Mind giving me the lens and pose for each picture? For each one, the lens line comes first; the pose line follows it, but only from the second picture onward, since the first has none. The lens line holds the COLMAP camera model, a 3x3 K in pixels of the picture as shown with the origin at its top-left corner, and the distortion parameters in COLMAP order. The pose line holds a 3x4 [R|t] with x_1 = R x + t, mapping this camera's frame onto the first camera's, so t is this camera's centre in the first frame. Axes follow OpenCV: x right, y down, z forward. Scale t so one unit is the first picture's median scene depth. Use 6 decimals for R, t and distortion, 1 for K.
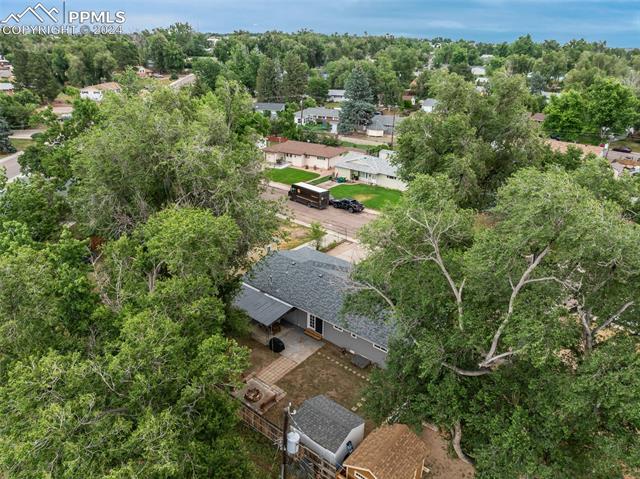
lens RADIAL K [[451.8, 0, 320.0], [0, 451.8, 239.5], [0, 0, 1]] dist [-0.032036, -0.003153]
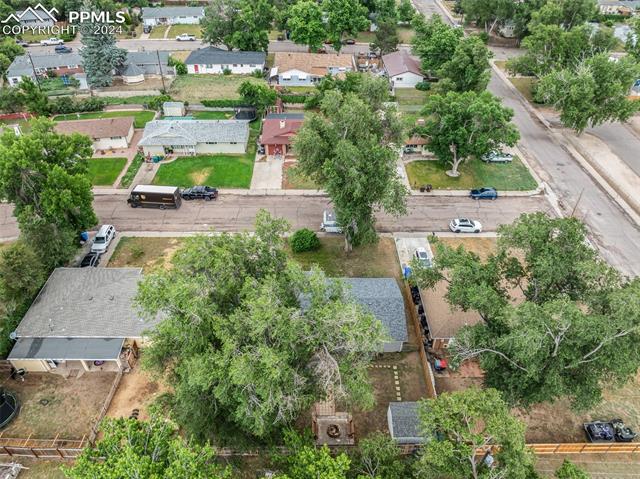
lens RADIAL K [[451.8, 0, 320.0], [0, 451.8, 239.5], [0, 0, 1]] dist [-0.032036, -0.003153]
pose [[0.765787, -0.412377, 0.493473, -0.326189], [0.258935, 0.900109, 0.350365, -0.325027], [-0.588662, -0.140527, 0.796071, 0.068489]]
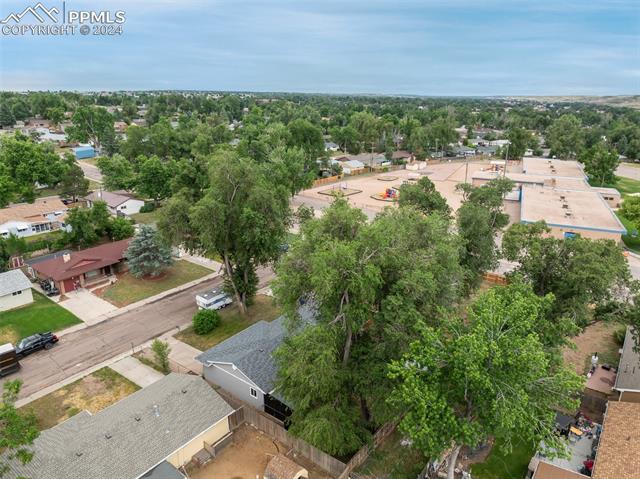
lens RADIAL K [[451.8, 0, 320.0], [0, 451.8, 239.5], [0, 0, 1]] dist [-0.032036, -0.003153]
pose [[-0.042236, -0.326931, 0.944104, -0.751288], [0.392662, 0.863478, 0.316578, -0.343866], [-0.918712, 0.384085, 0.091904, 0.527723]]
